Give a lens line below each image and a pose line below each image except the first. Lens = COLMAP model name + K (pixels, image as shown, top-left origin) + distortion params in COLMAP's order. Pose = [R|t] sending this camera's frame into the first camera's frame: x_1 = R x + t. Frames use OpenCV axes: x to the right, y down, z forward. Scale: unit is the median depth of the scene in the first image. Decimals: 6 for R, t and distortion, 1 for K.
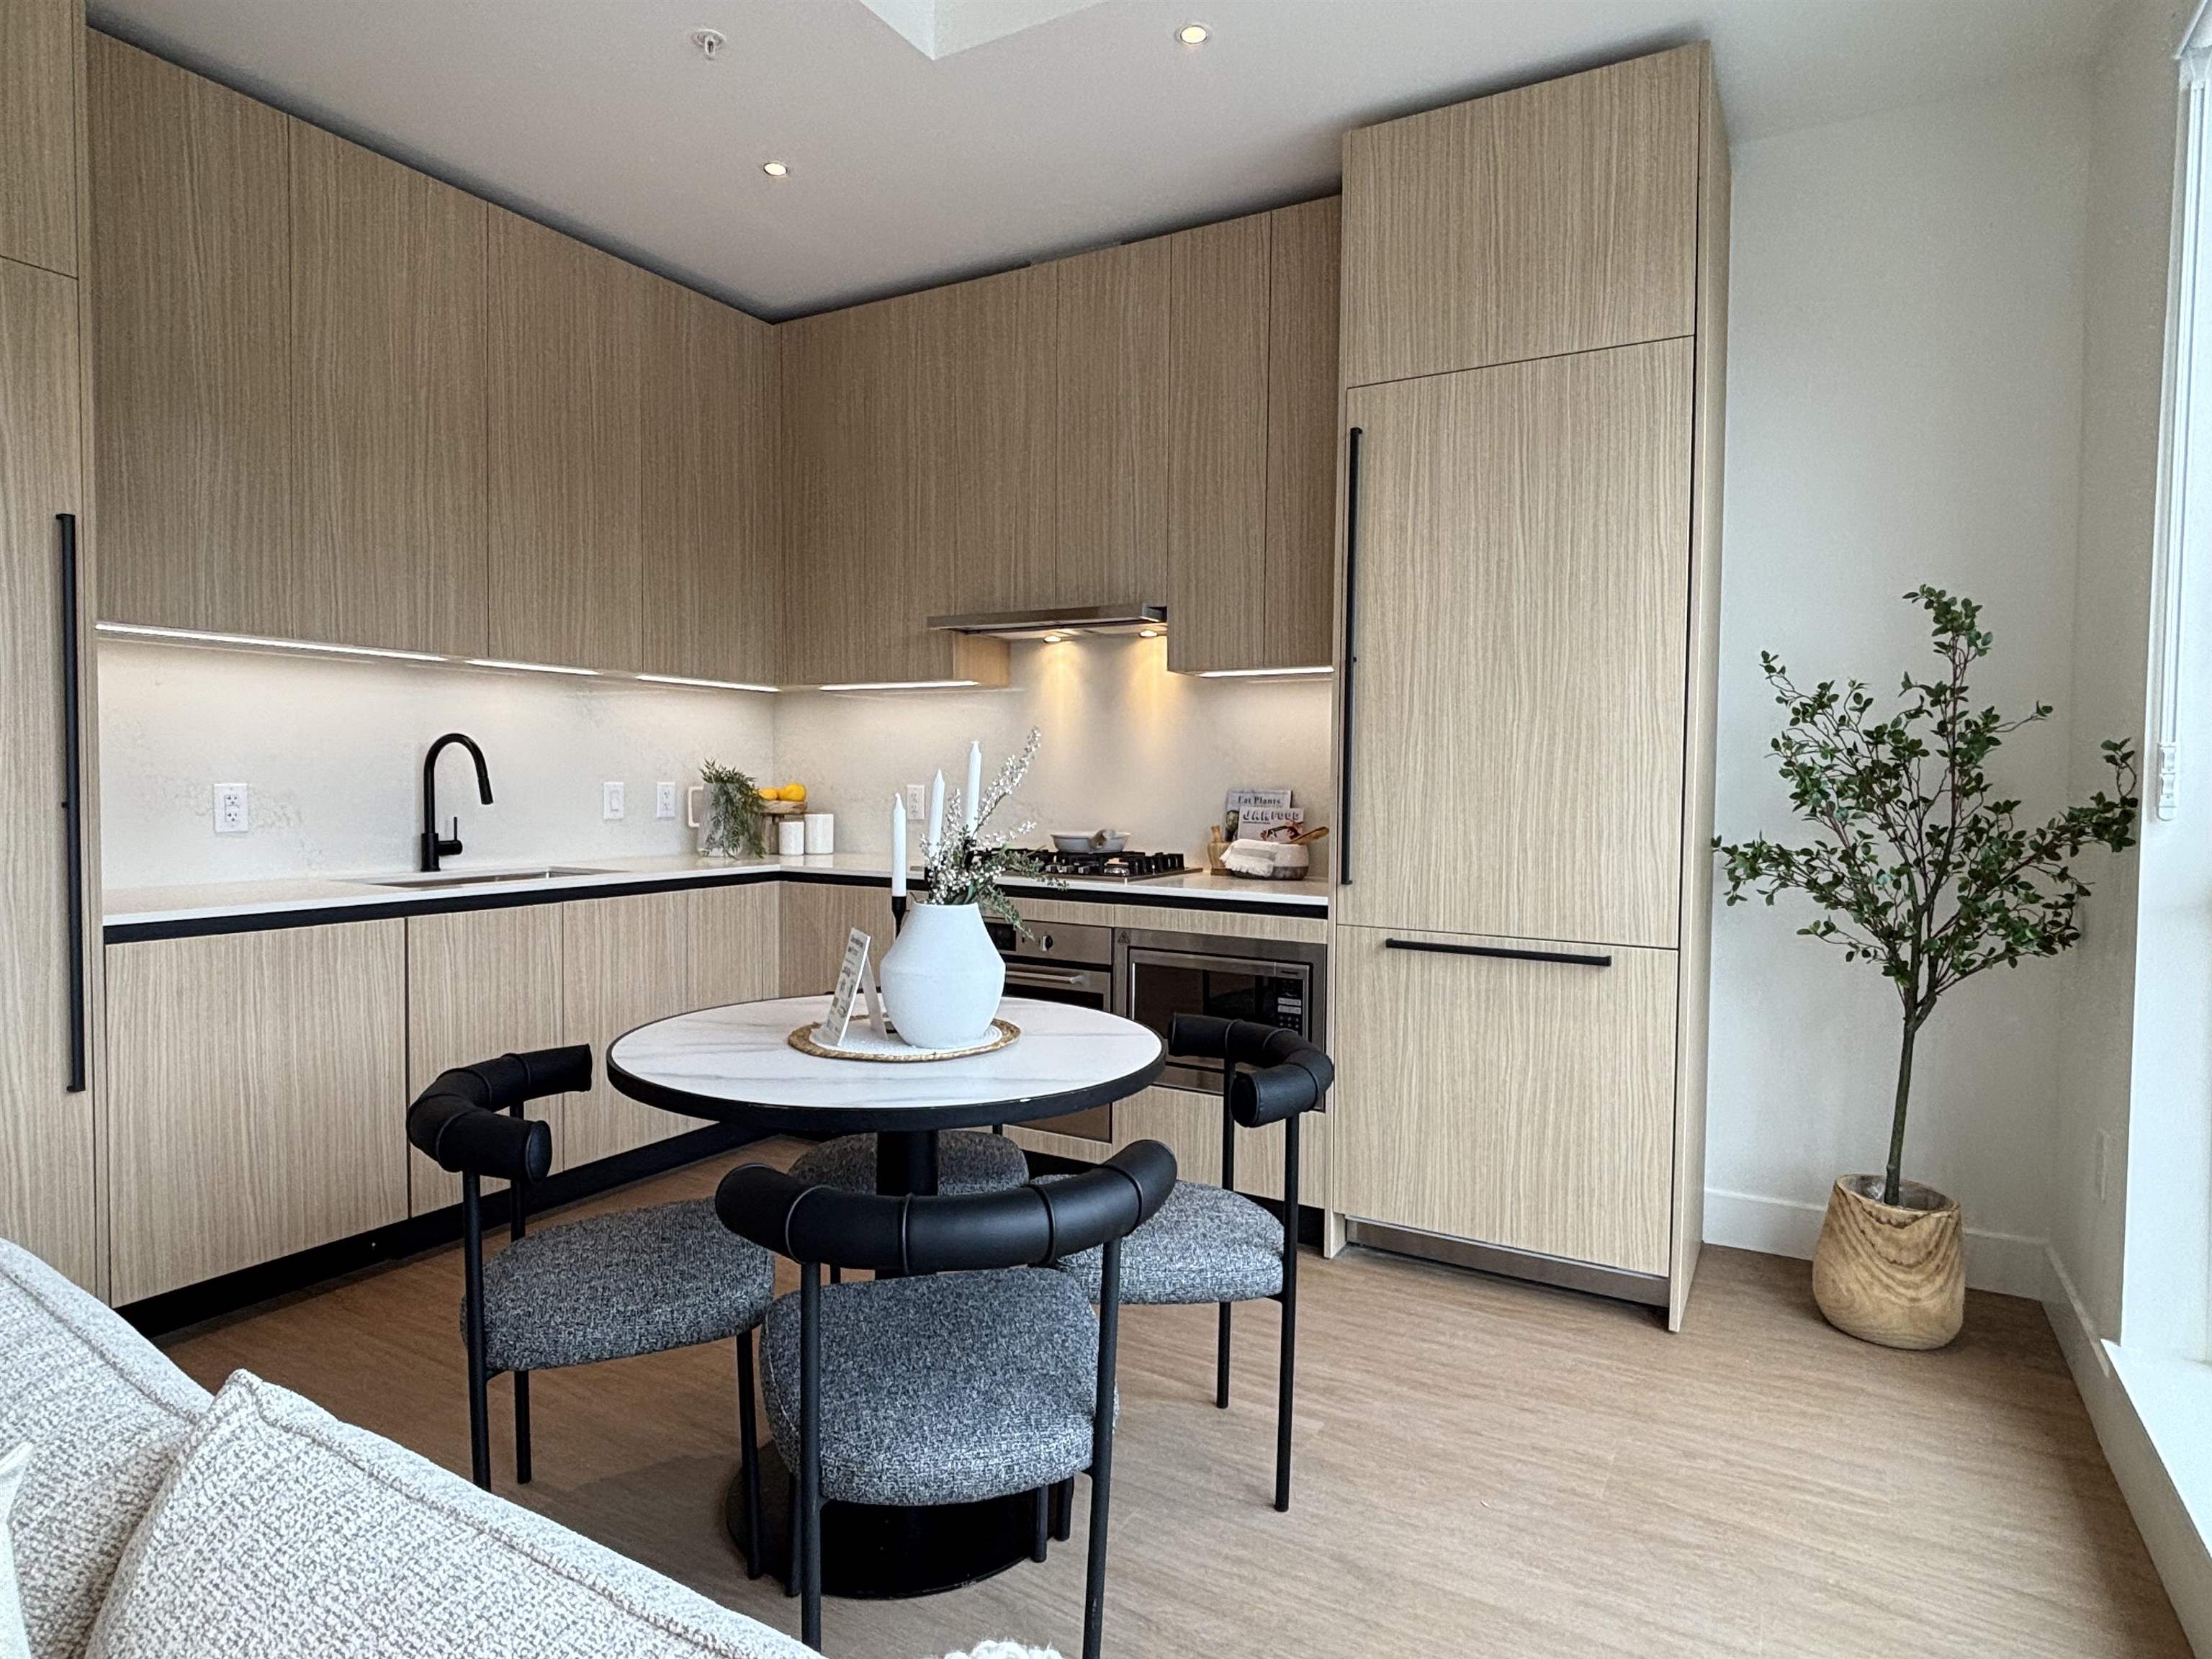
lens RADIAL K [[1215.8, 0, 1106.0], [0, 1215.8, 829.5], [0, 0, 1]] dist [0.003119, -0.002052]
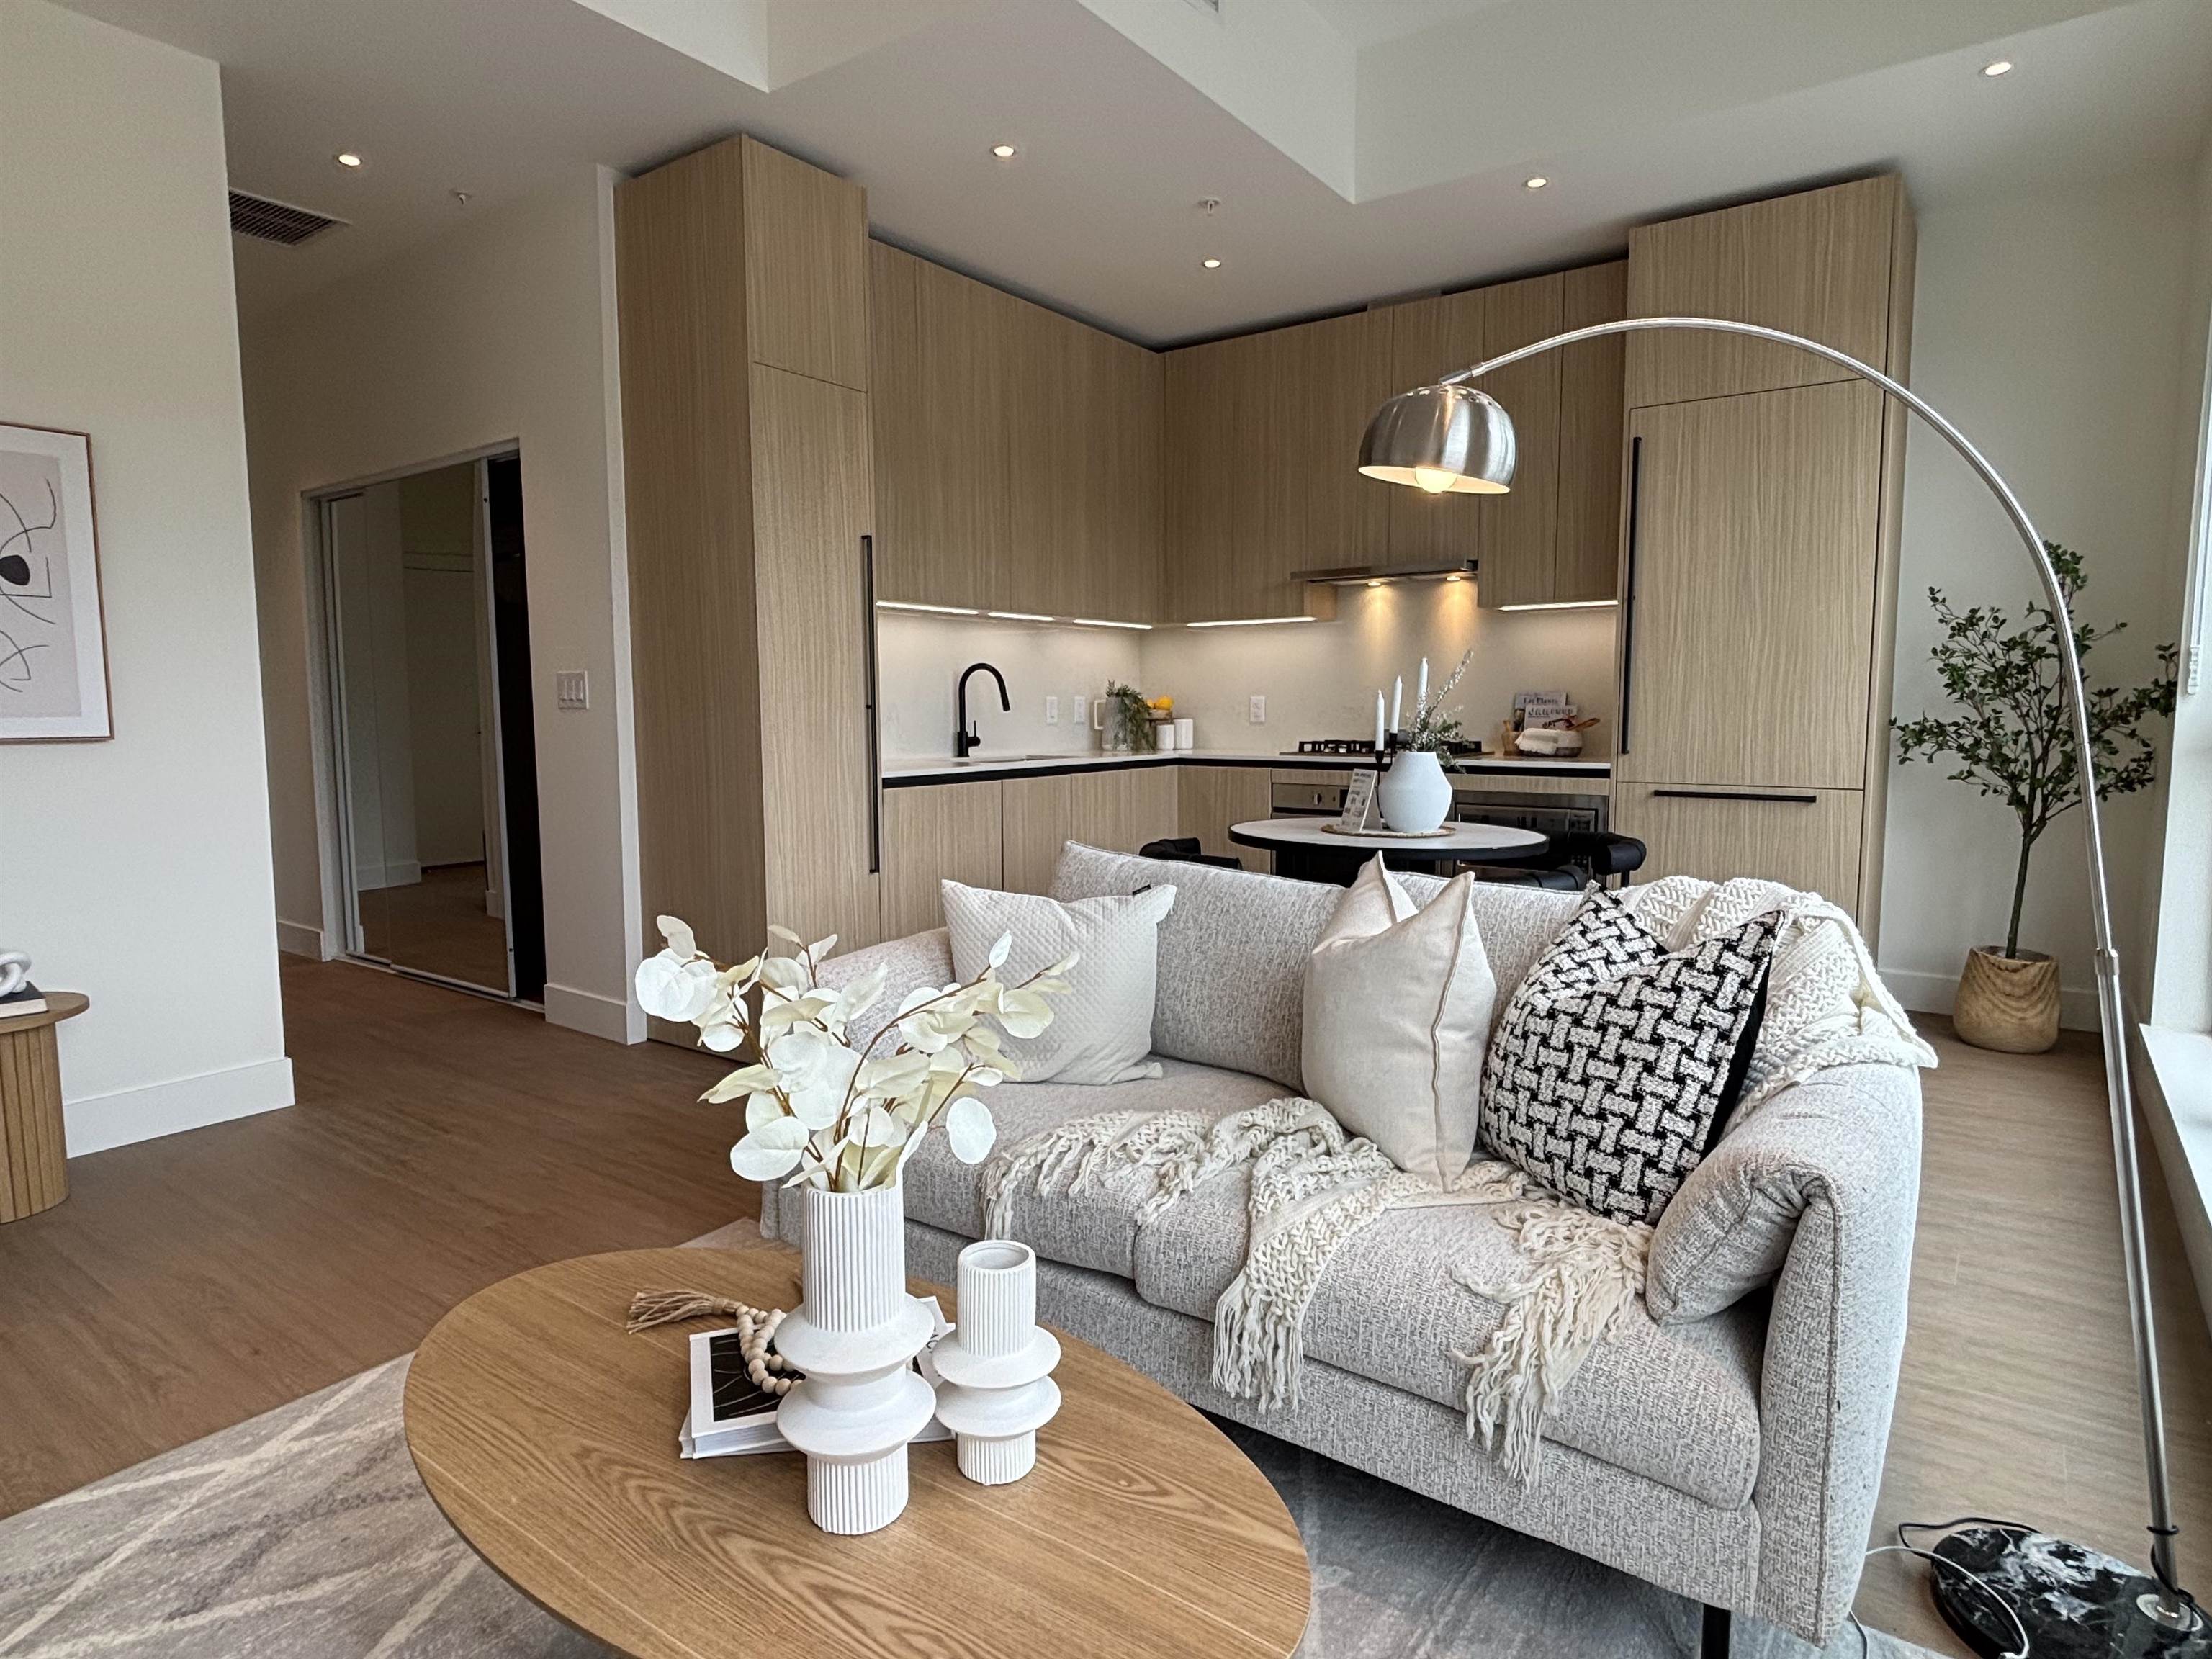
lens RADIAL K [[1236.9, 0, 1106.0], [0, 1236.9, 829.5], [0, 0, 1]] dist [-0.002853, 0.001544]
pose [[0.994418, -0.003982, -0.105435, -0.287617], [0.010028, 0.998331, 0.056871, 0.048765], [0.105032, -0.057611, 0.992799, -0.592792]]
